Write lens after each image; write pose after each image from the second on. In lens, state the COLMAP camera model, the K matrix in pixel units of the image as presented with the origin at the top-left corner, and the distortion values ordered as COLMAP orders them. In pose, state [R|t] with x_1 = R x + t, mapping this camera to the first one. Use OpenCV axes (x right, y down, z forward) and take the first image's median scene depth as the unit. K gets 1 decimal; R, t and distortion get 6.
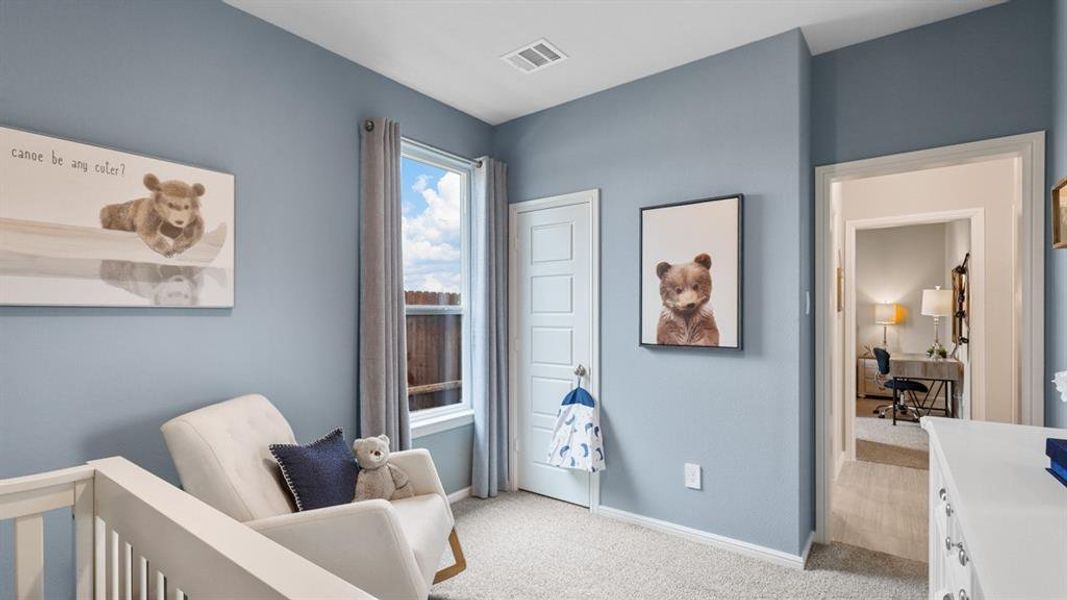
lens RADIAL K [[483.7, 0, 534.2], [0, 483.7, 303.4], [0, 0, 1]] dist [0.001214, -0.000589]
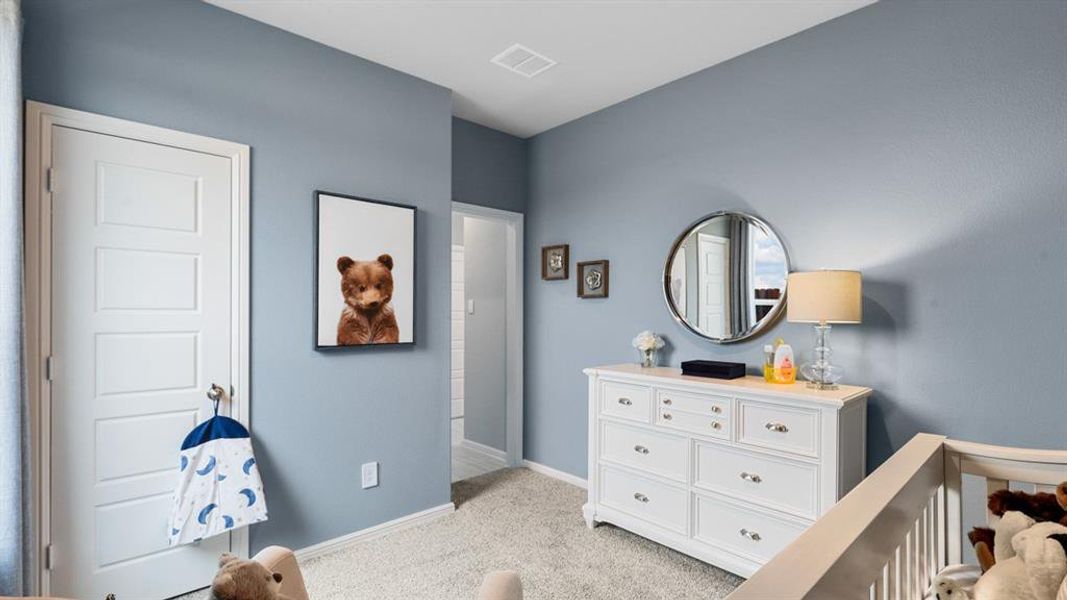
lens RADIAL K [[483.7, 0, 534.2], [0, 483.7, 303.4], [0, 0, 1]] dist [0.001214, -0.000589]
pose [[0.197030, 0.026299, 0.980045, -0.580674], [-0.018205, 0.999566, -0.023163, 0.019815], [-0.980228, -0.013278, 0.197423, 0.467095]]
